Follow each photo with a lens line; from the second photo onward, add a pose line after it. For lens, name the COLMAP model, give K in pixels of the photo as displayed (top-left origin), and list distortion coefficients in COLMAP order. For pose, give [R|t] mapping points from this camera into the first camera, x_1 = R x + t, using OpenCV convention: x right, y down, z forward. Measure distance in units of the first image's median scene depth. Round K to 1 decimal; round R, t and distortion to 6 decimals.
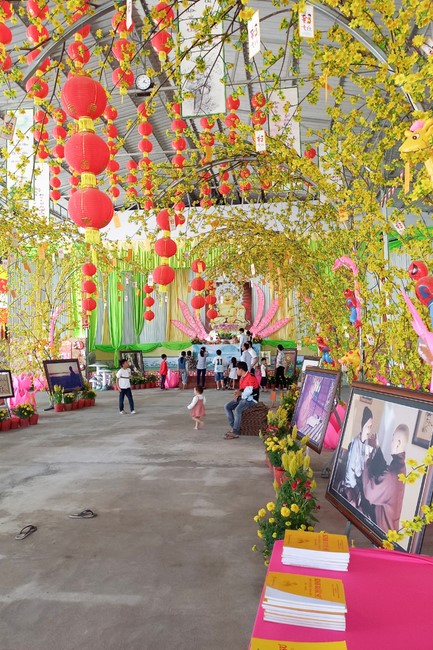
lens RADIAL K [[486.4, 0, 204.9], [0, 486.4, 327.2], [0, 0, 1]] dist [0.028598, -0.002135]
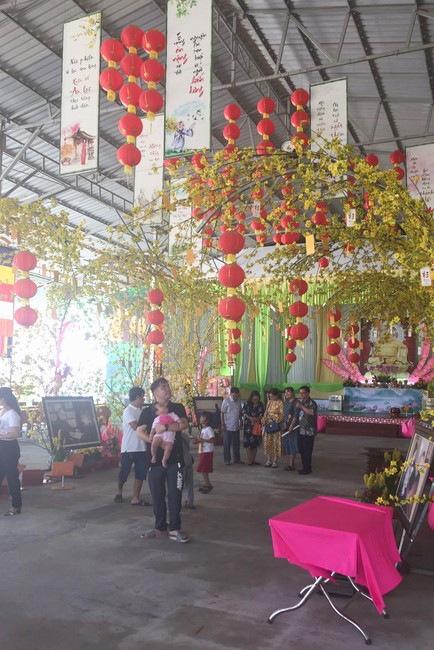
lens RADIAL K [[576.7, 0, 201.4], [0, 576.7, 342.3], [0, 0, 1]] dist [0.043175, -0.051157]
pose [[0.956998, 0.020629, -0.289361, 0.052579], [-0.030055, 0.999151, -0.028169, -0.016108], [0.288535, 0.035654, 0.956805, -0.209800]]
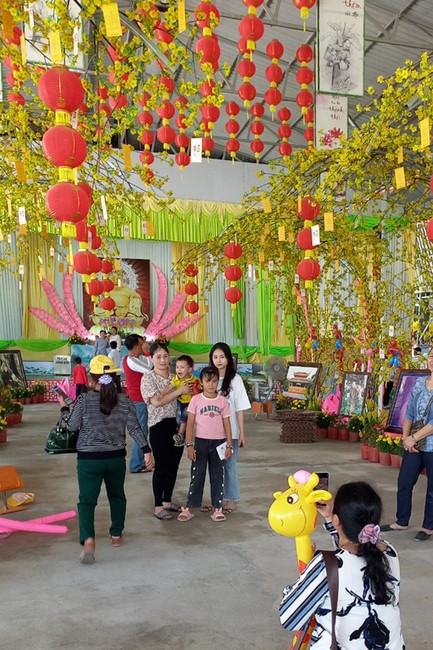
lens RADIAL K [[690.9, 0, 287.5], [0, 690.9, 437.2], [0, 0, 1]] dist [0.049960, 0.000000]
pose [[0.901150, -0.023872, 0.432850, -0.322120], [-0.044886, 0.987978, 0.147936, 0.008632], [-0.431178, -0.152742, 0.889244, -0.111761]]
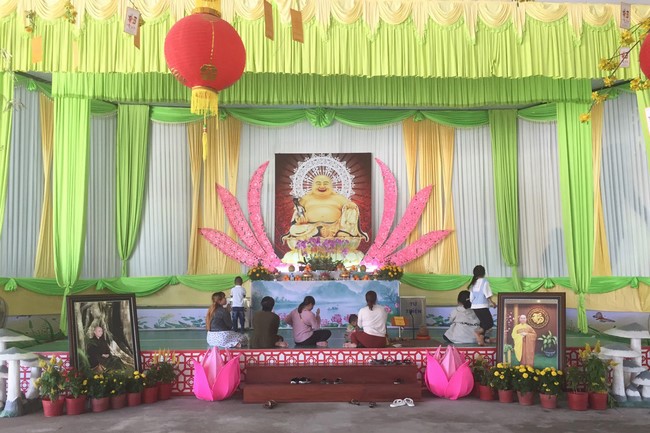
lens RADIAL K [[576.7, 0, 321.6], [0, 576.7, 232.3], [0, 0, 1]] dist [0.043175, -0.051157]
pose [[0.982680, 0.029020, 0.183027, -0.107135], [-0.019202, 0.998291, -0.055191, 0.033363], [-0.184316, 0.050720, 0.981558, 0.798689]]
